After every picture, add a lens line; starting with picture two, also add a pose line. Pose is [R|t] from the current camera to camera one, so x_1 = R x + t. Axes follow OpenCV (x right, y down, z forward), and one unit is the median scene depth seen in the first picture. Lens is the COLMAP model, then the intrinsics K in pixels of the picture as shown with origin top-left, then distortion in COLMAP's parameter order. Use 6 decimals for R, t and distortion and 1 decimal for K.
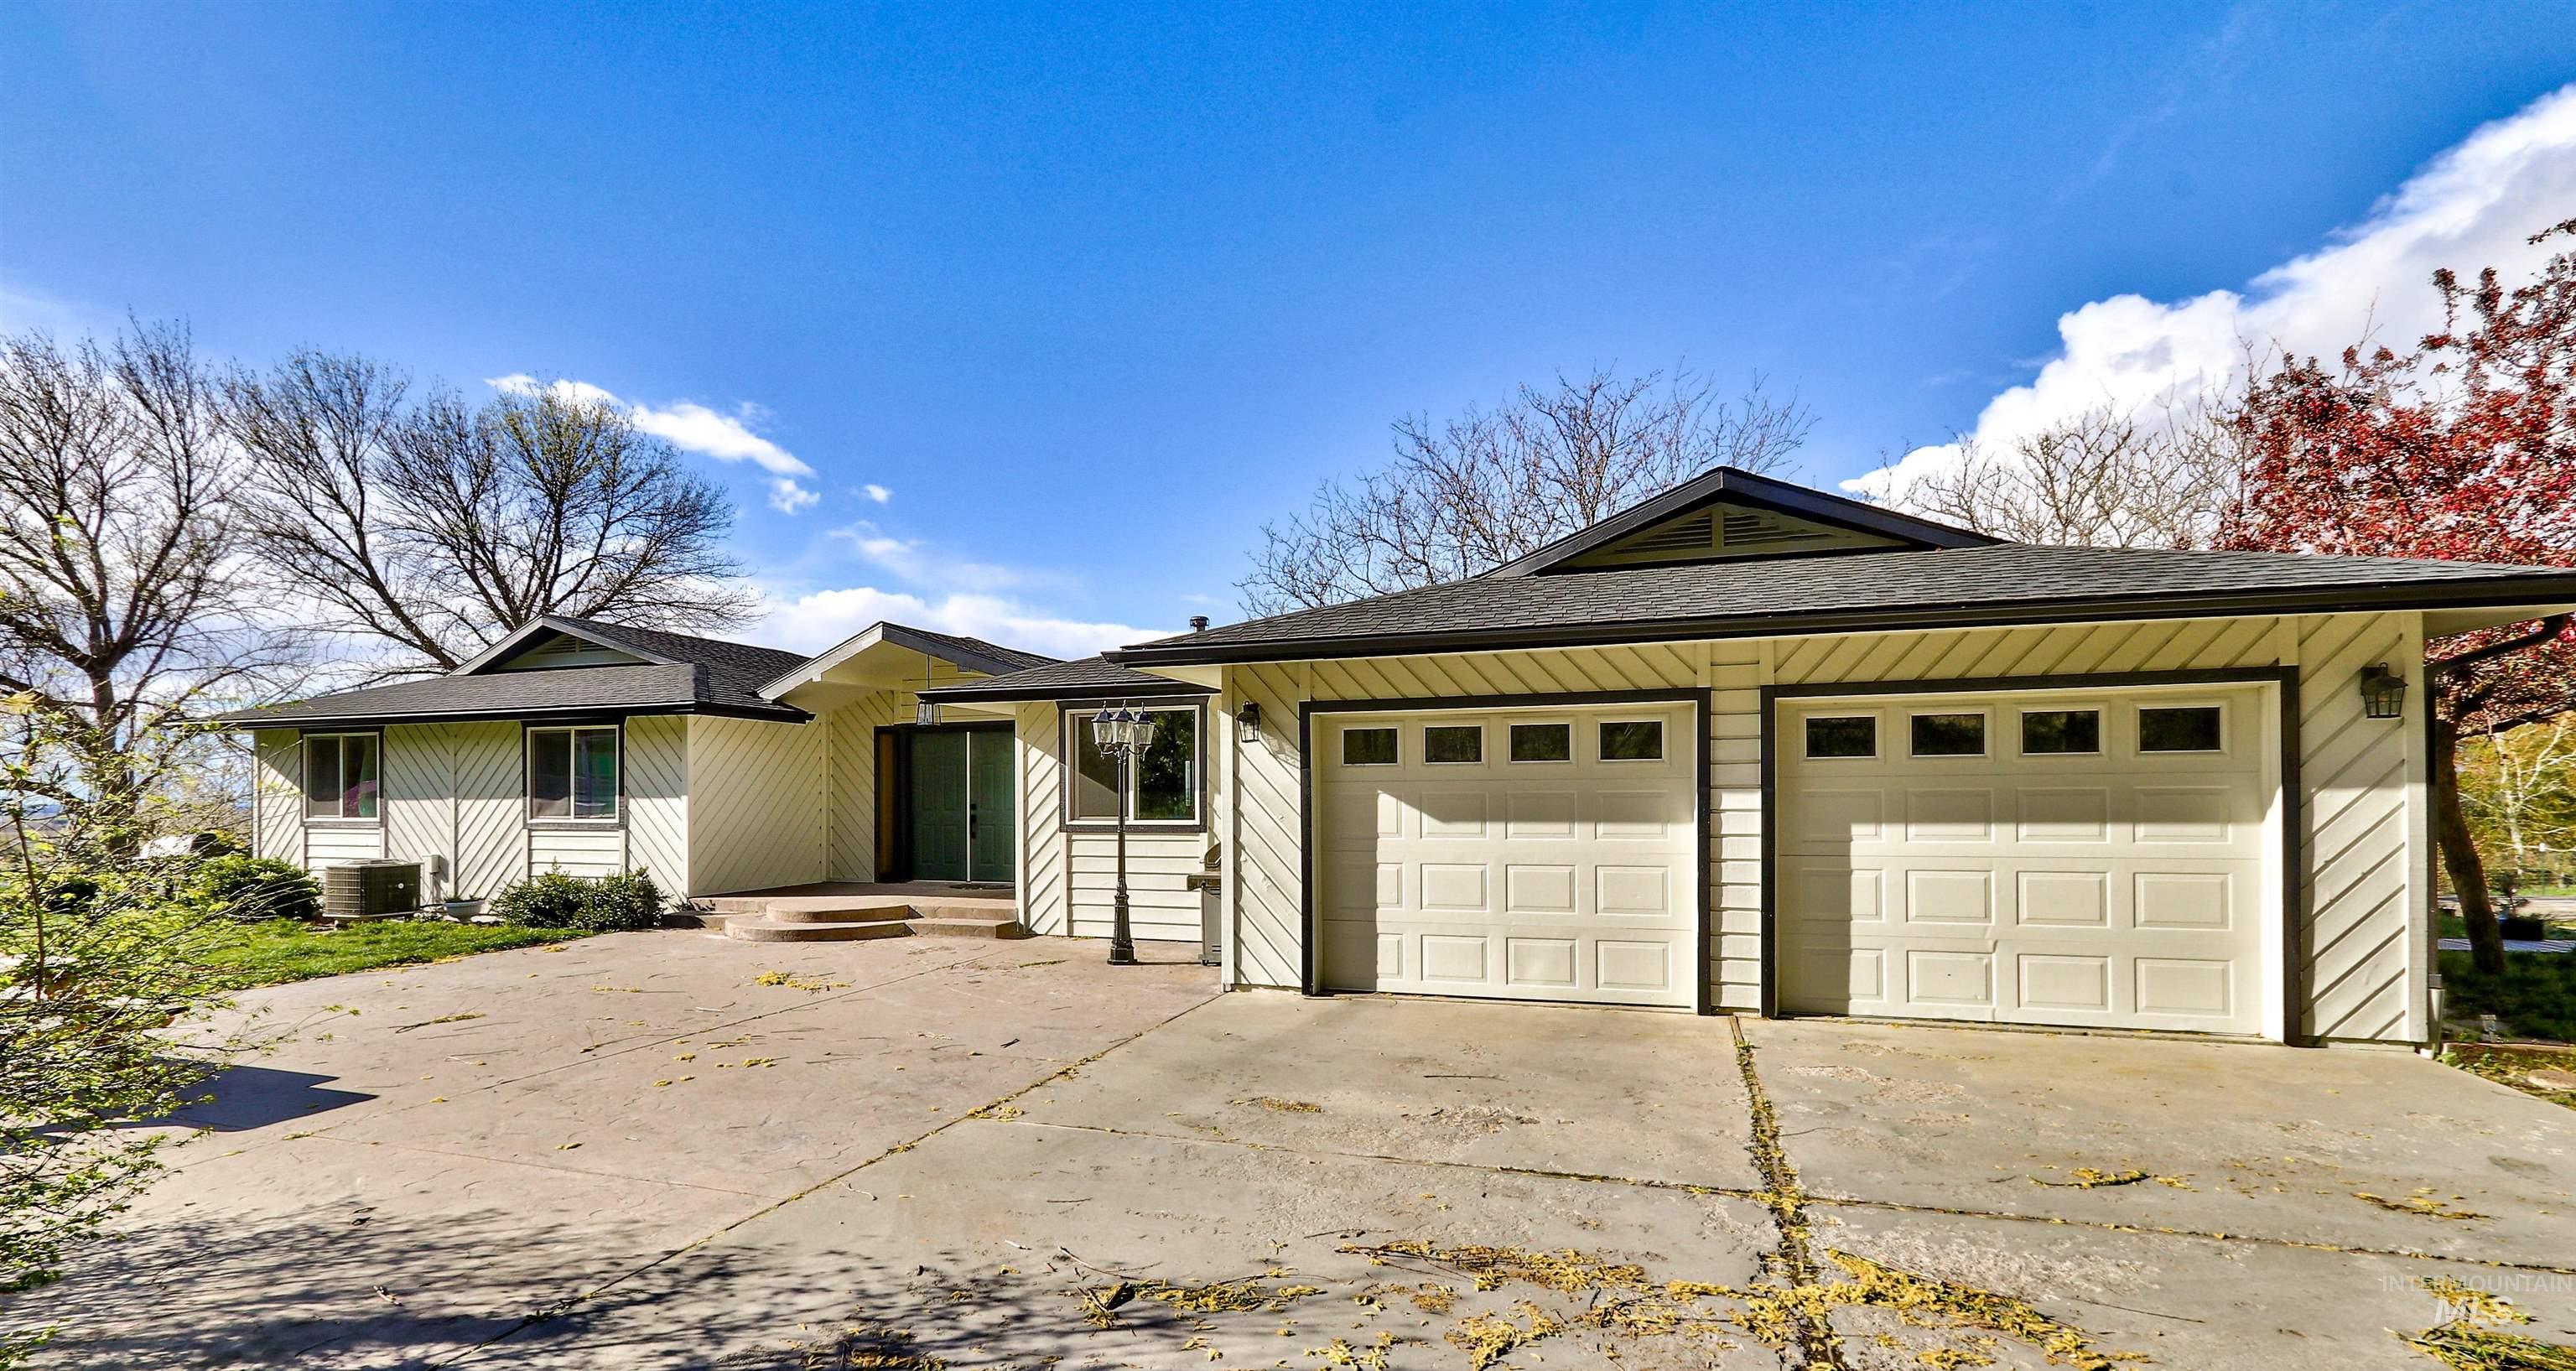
lens RADIAL K [[1211.1, 0, 1313.5], [0, 1211.1, 771.6], [0, 0, 1]] dist [-0.000032, 0.001229]
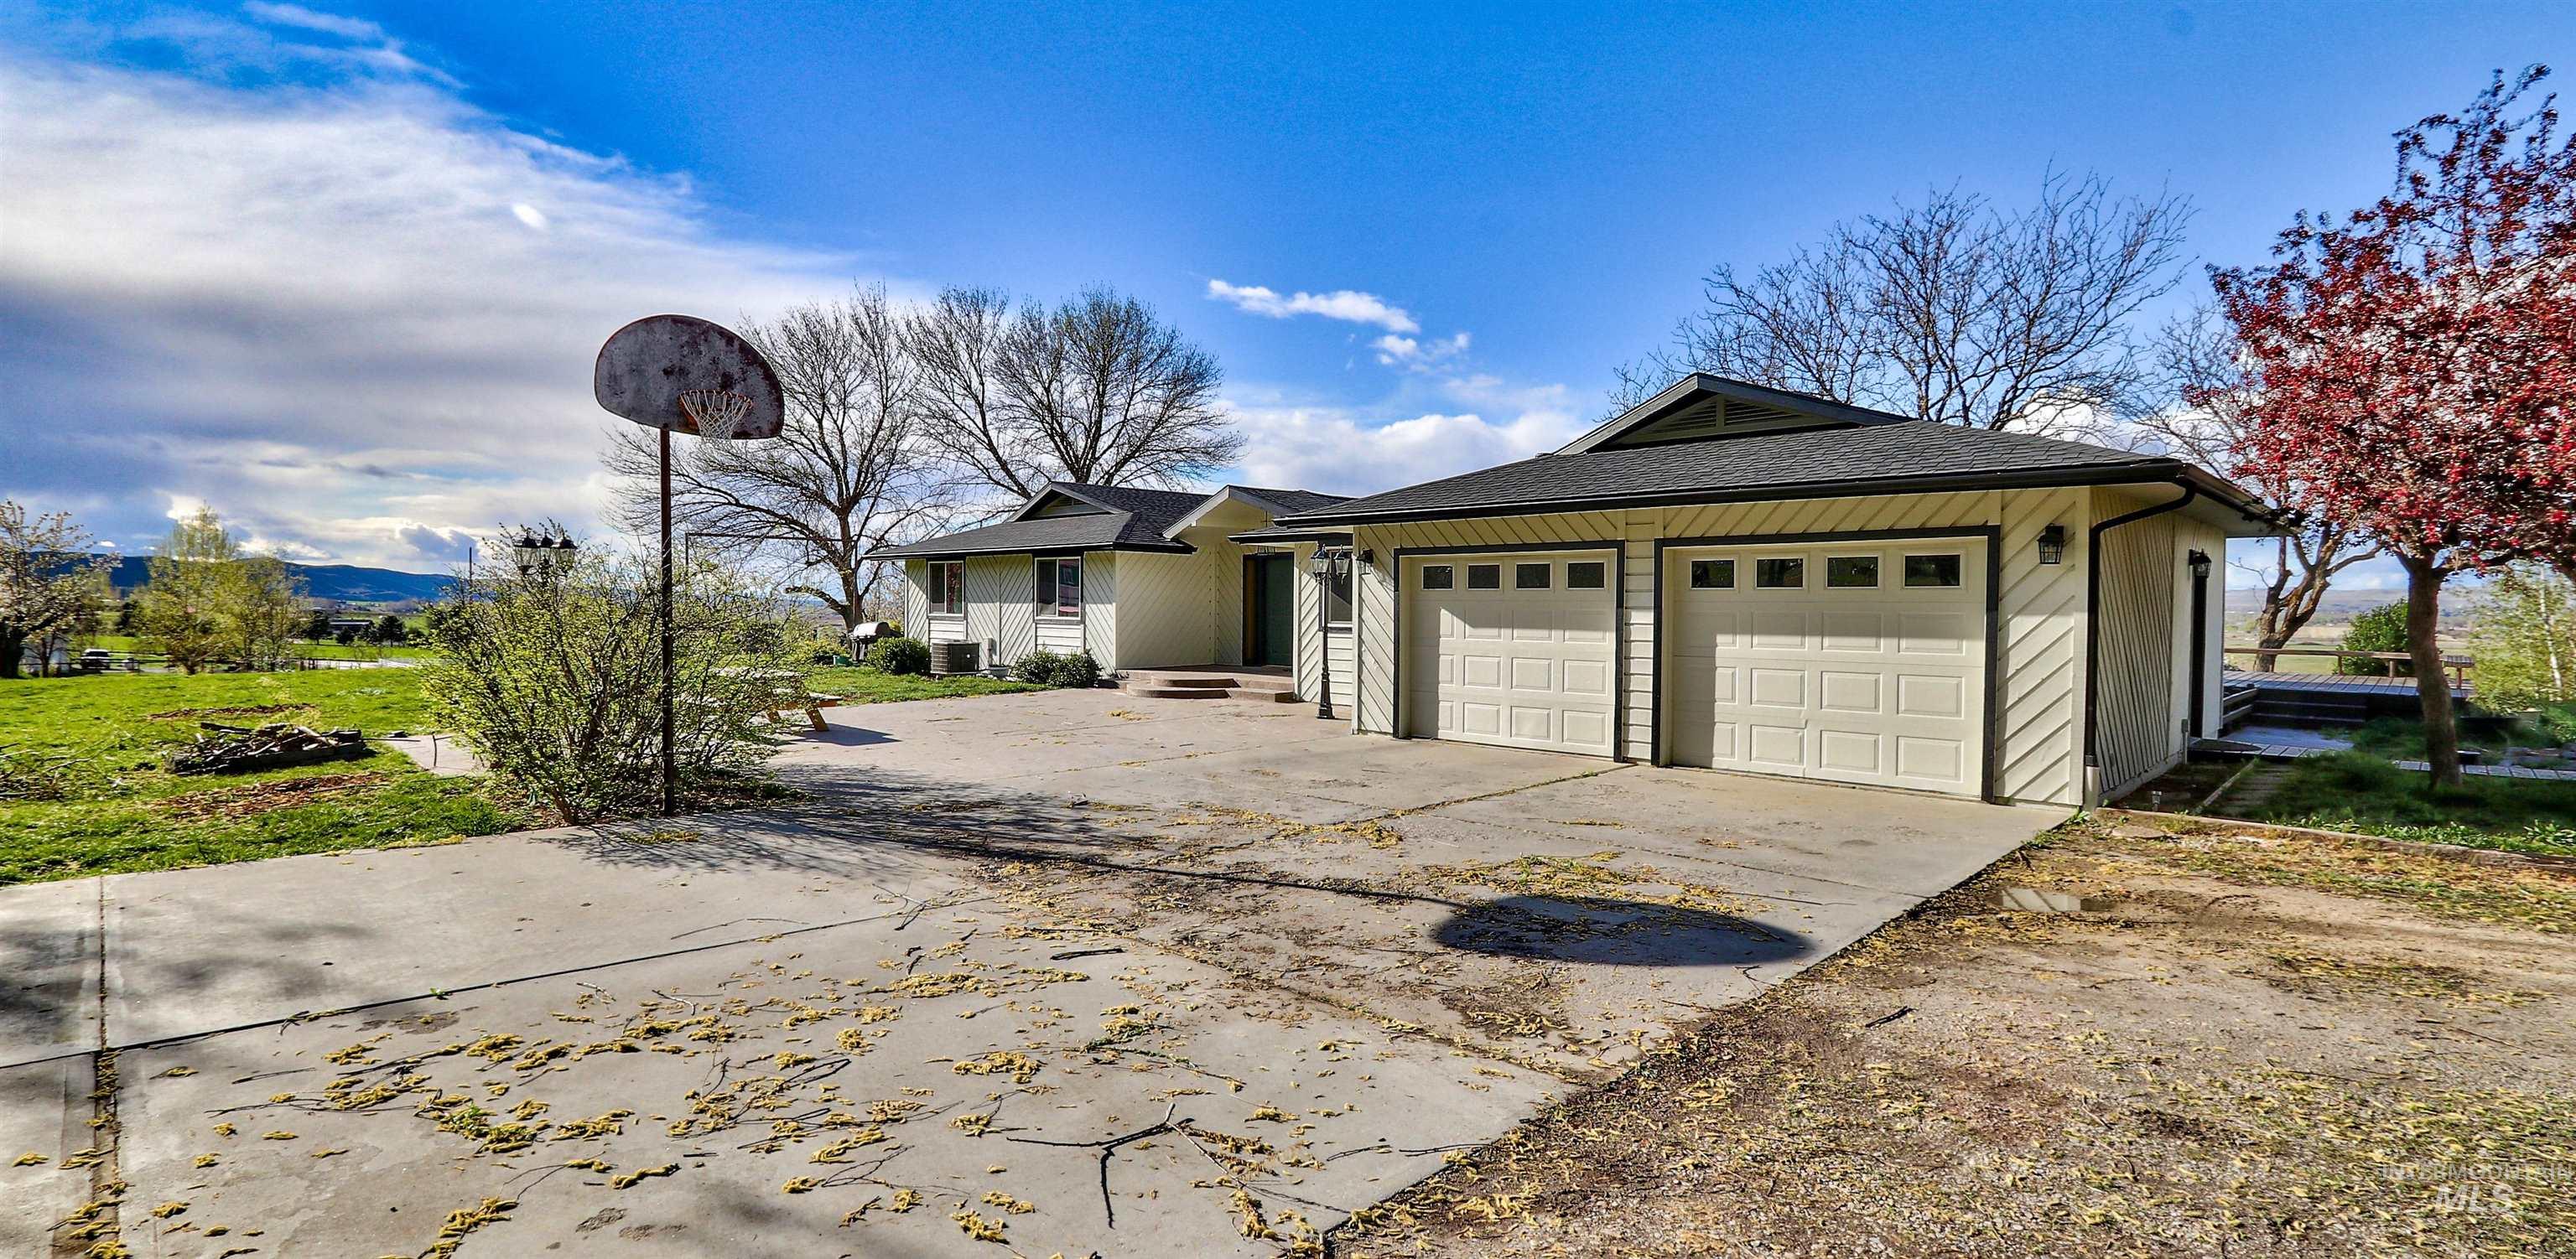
lens RADIAL K [[1250.0, 0, 1280.5], [0, 1250.0, 627.7], [0, 0, 1]] dist [0.002316, 0.000000]
pose [[0.895506, 0.024870, -0.444353, 0.404039], [-0.009975, 0.999308, 0.035827, -0.008343], [0.444937, -0.027651, 0.895135, -0.348995]]
